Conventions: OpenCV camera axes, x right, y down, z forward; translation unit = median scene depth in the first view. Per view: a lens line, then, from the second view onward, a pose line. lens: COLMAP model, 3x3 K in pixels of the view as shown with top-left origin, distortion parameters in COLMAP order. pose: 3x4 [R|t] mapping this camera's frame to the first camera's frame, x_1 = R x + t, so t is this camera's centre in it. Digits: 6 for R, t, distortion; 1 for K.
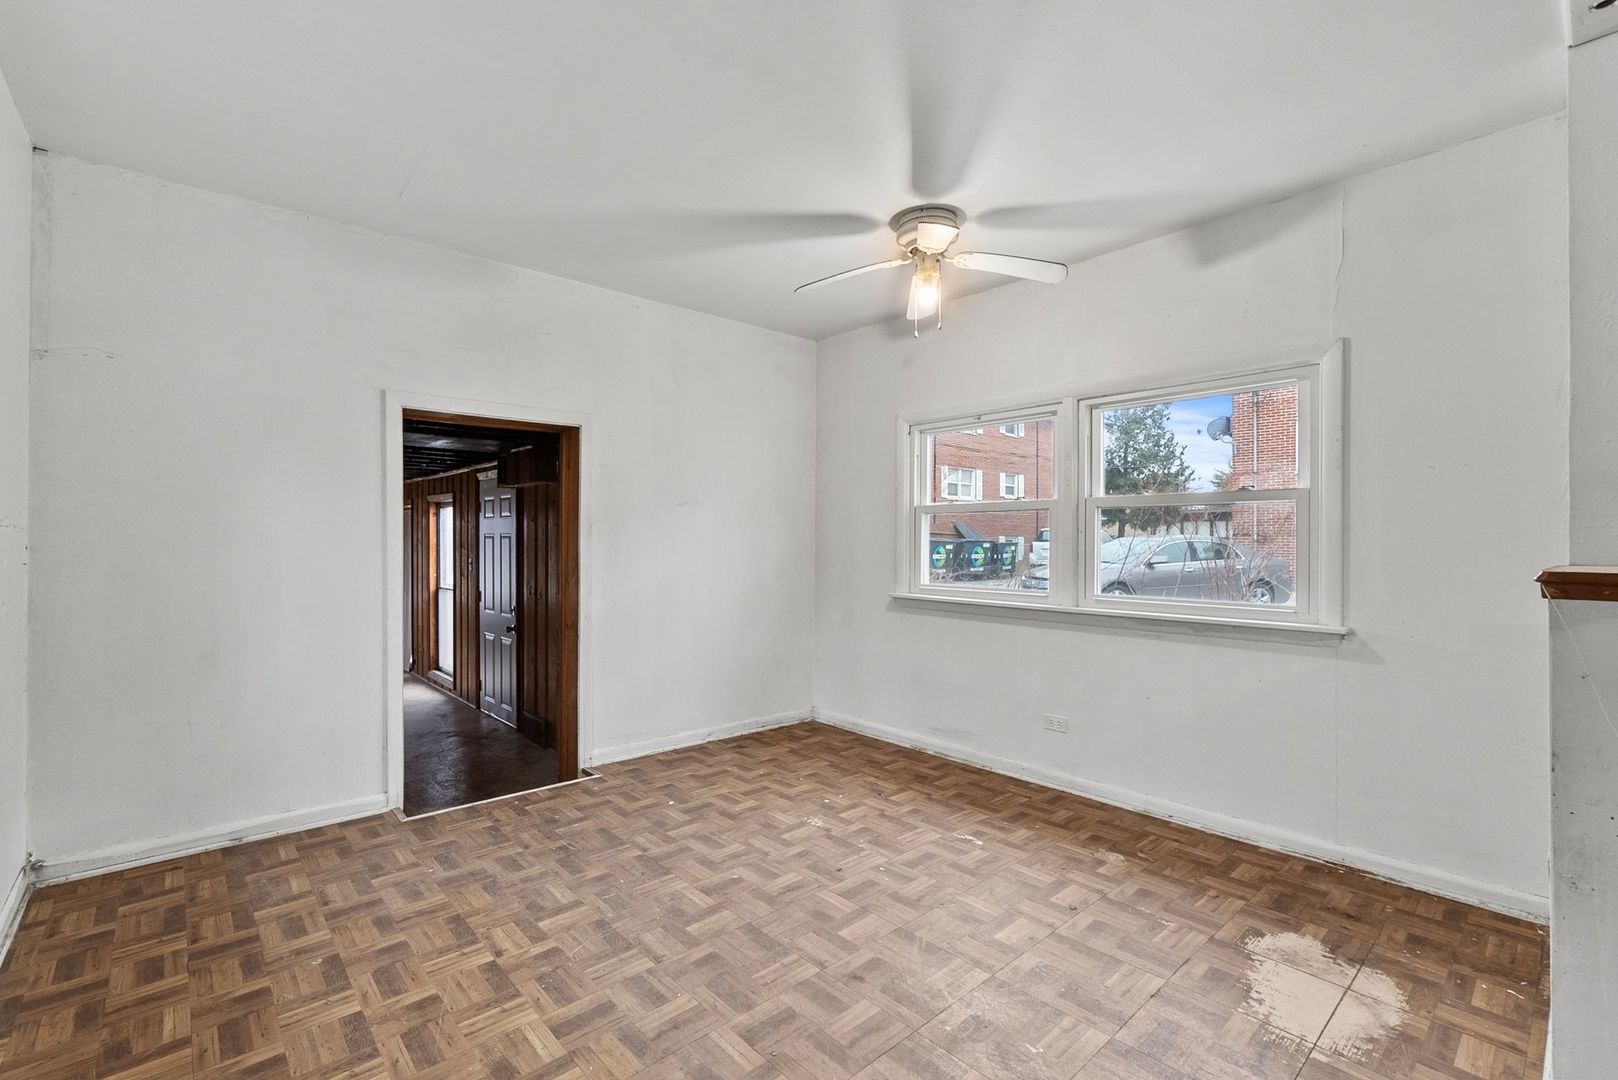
lens RADIAL K [[714.7, 0, 803.3], [0, 714.7, 541.6], [0, 0, 1]] dist [-0.004937, -0.001107]
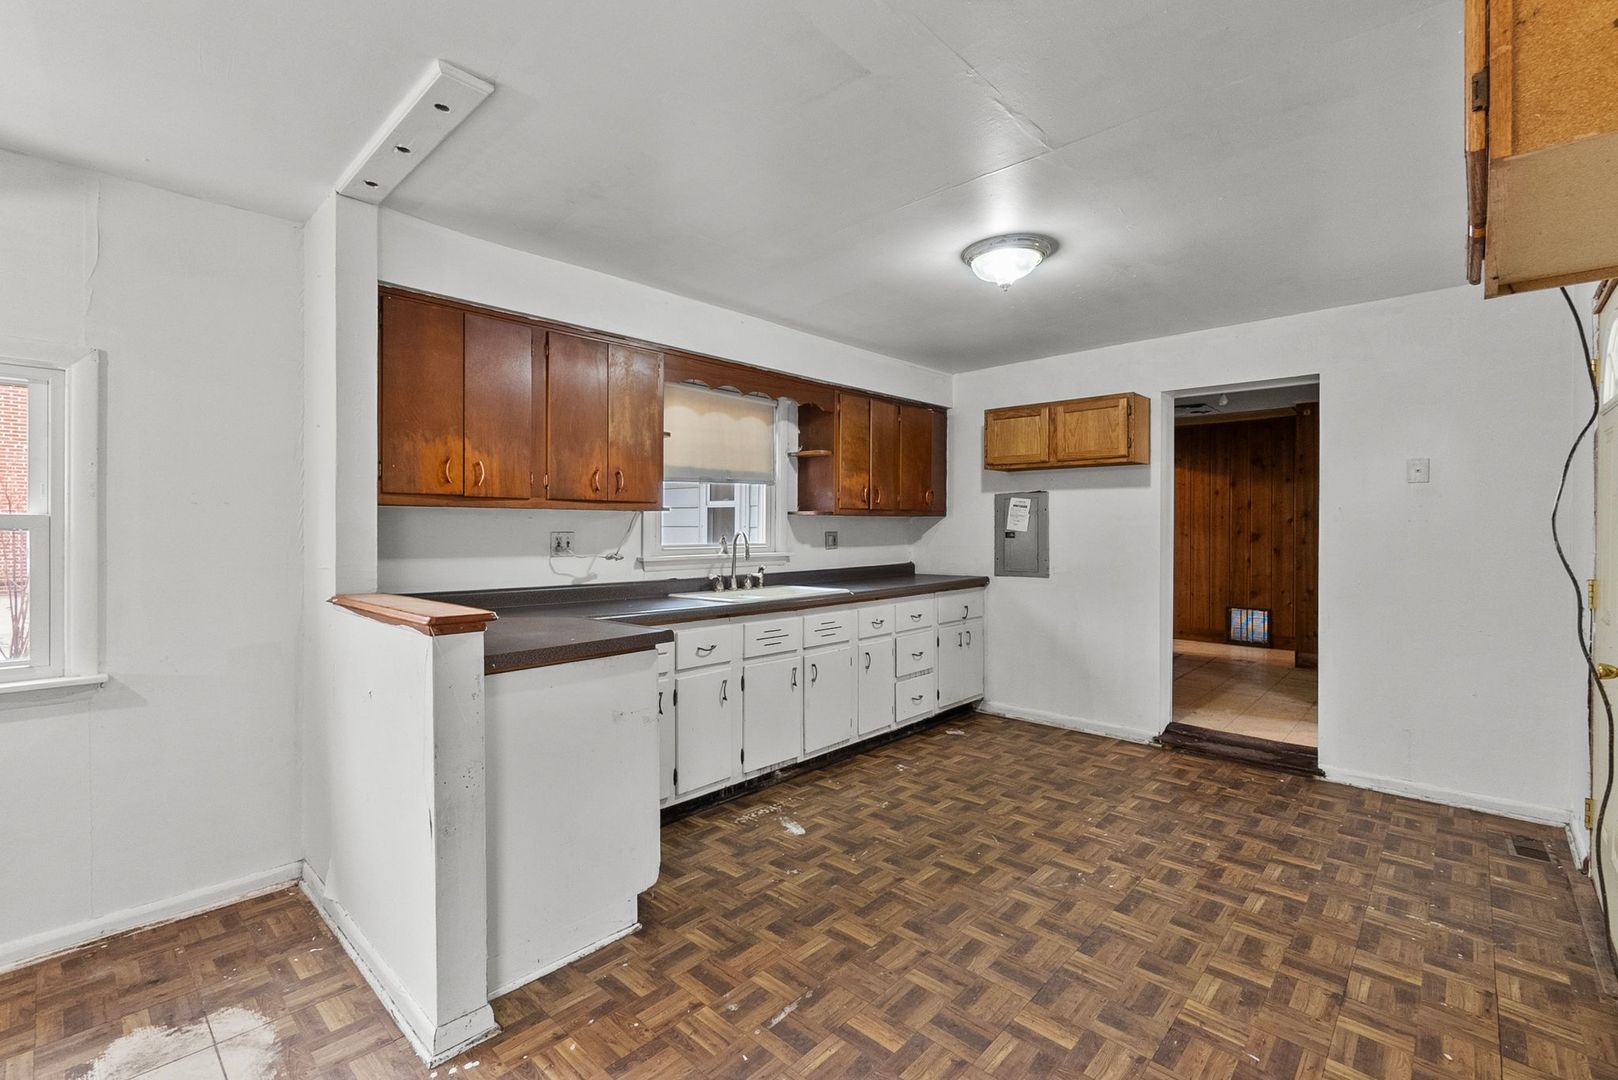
lens RADIAL K [[714.7, 0, 804.0], [0, 714.7, 528.7], [0, 0, 1]] dist [-0.004937, -0.001107]
pose [[-0.095887, -0.006537, 0.995371, -0.229519], [-0.003941, 0.999973, 0.006187, -0.077024], [-0.995384, -0.003329, -0.095911, 0.224537]]
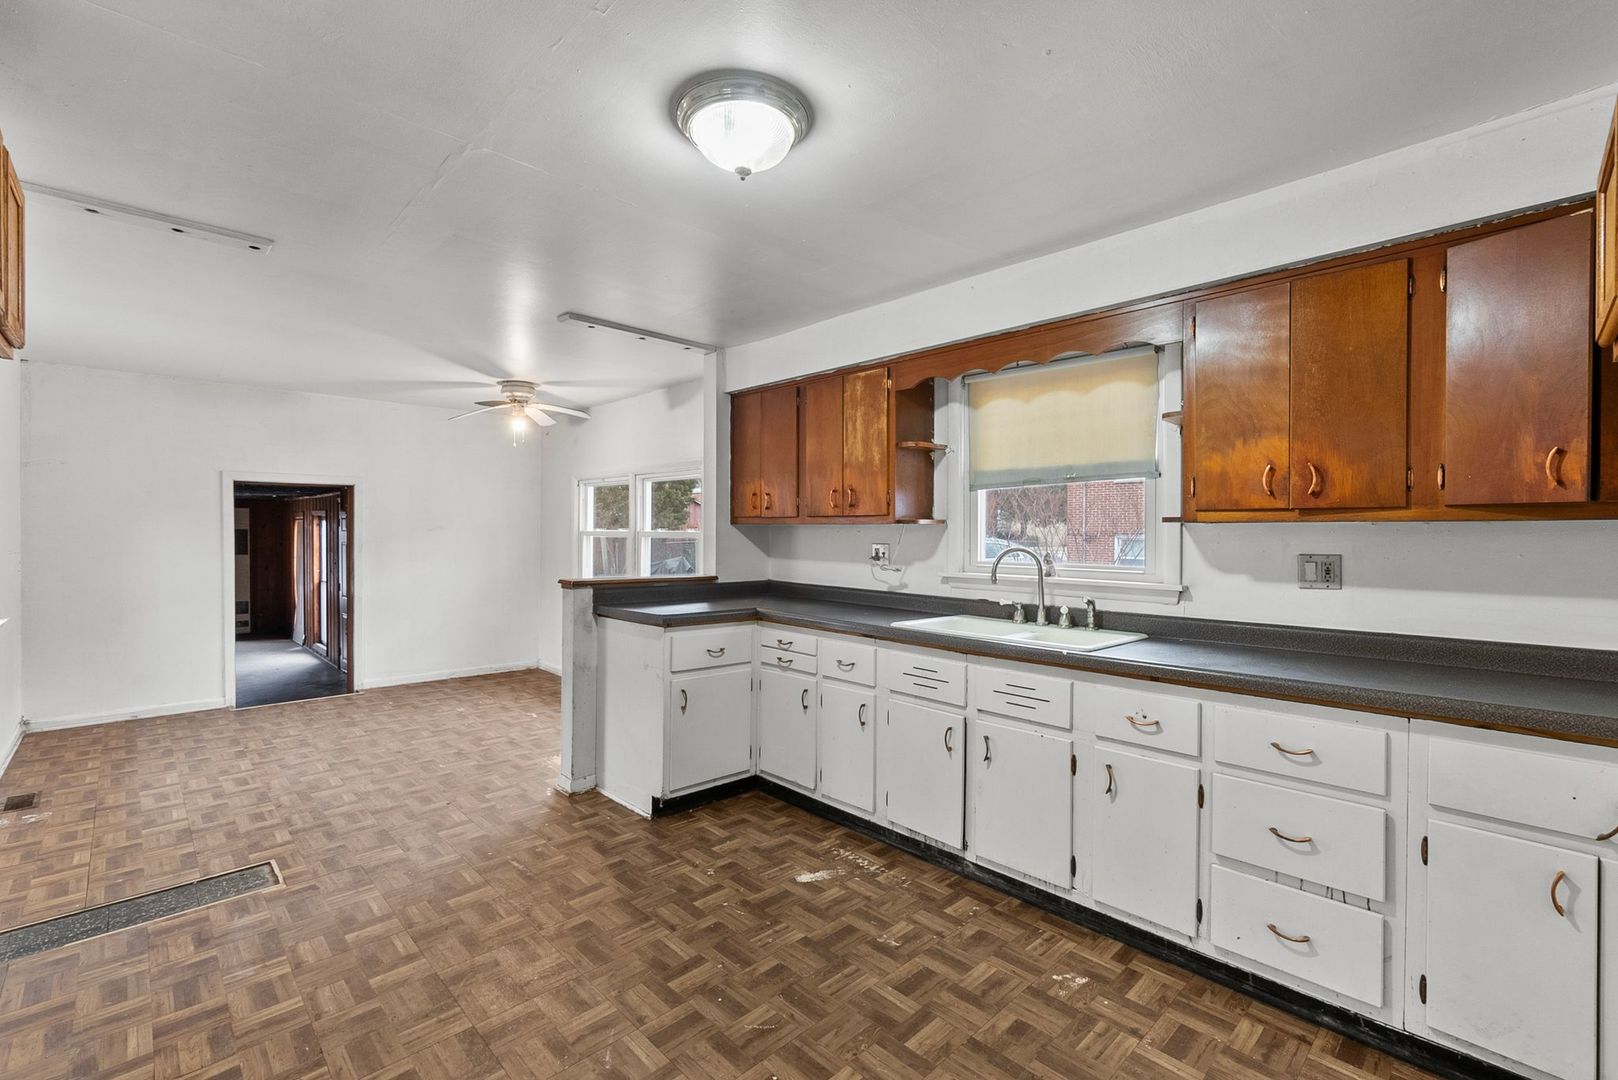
lens RADIAL K [[714.7, 0, 809.3], [0, 714.7, 540.9], [0, 0, 1]] dist [-0.004937, -0.001107]
pose [[0.999252, 0.003074, 0.038550, 1.053310], [-0.003554, 0.999917, 0.012381, -0.085862], [-0.038509, -0.012508, 0.999180, -1.084359]]
